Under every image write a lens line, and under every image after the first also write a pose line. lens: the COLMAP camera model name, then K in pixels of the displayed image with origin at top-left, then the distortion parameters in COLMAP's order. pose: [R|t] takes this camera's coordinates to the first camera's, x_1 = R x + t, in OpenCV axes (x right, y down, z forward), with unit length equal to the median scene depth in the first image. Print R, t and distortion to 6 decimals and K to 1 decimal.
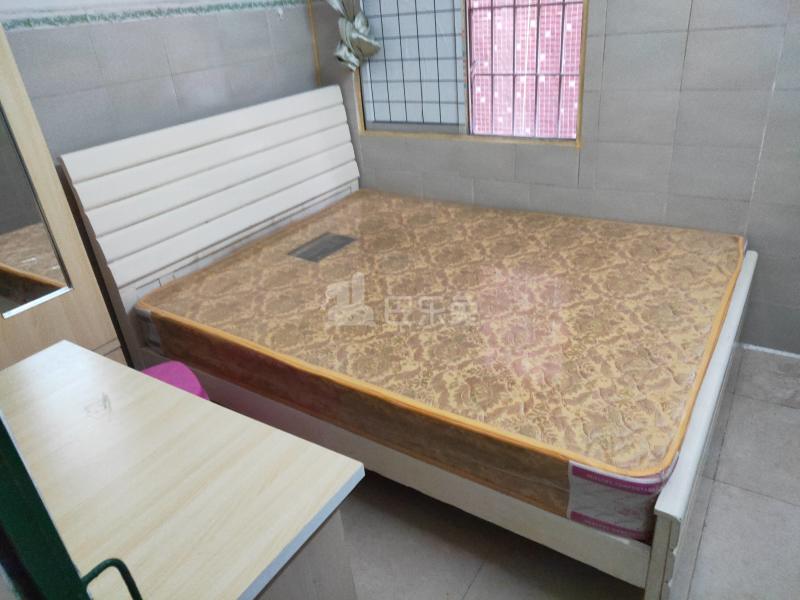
lens RADIAL K [[585.9, 0, 411.4], [0, 585.9, 304.9], [0, 0, 1]] dist [-0.003400, 0.026418]
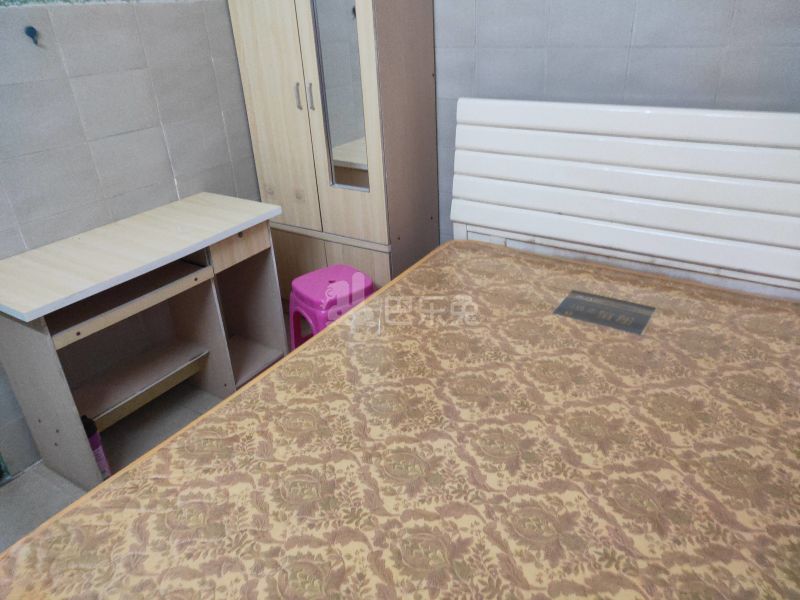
lens RADIAL K [[590.5, 0, 400.0], [0, 590.5, 300.0], [0, 0, 1]] dist [0.000759, 0.032039]
pose [[-0.006257, 0.534342, -0.845245, 0.475612], [-0.429165, 0.762024, 0.484909, -0.366311], [0.903204, 0.365784, 0.224553, 0.613115]]
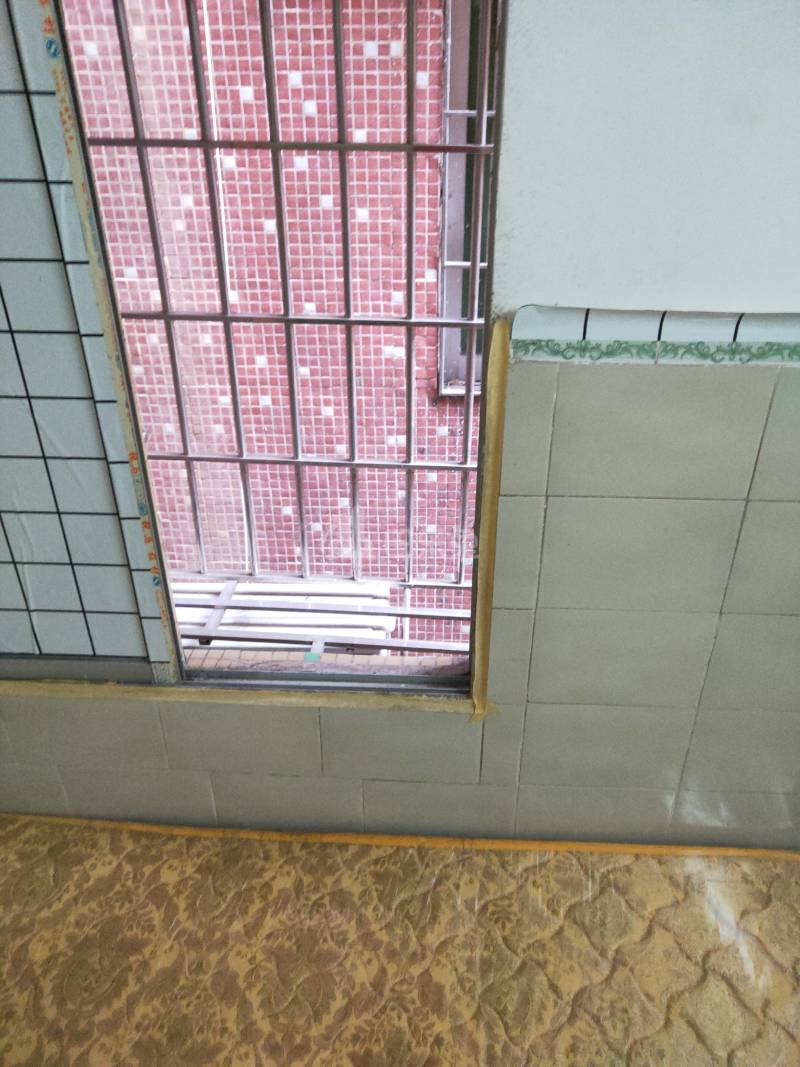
lens RADIAL K [[787.6, 0, 400.0], [0, 787.6, 533.5], [0, 0, 1]] dist [0.000759, 0.032039]
pose [[0.870609, -0.184566, 0.456042, 0.005528], [0.164852, 0.982816, 0.083045, -0.457009], [-0.463533, 0.002879, 0.886075, 0.541017]]
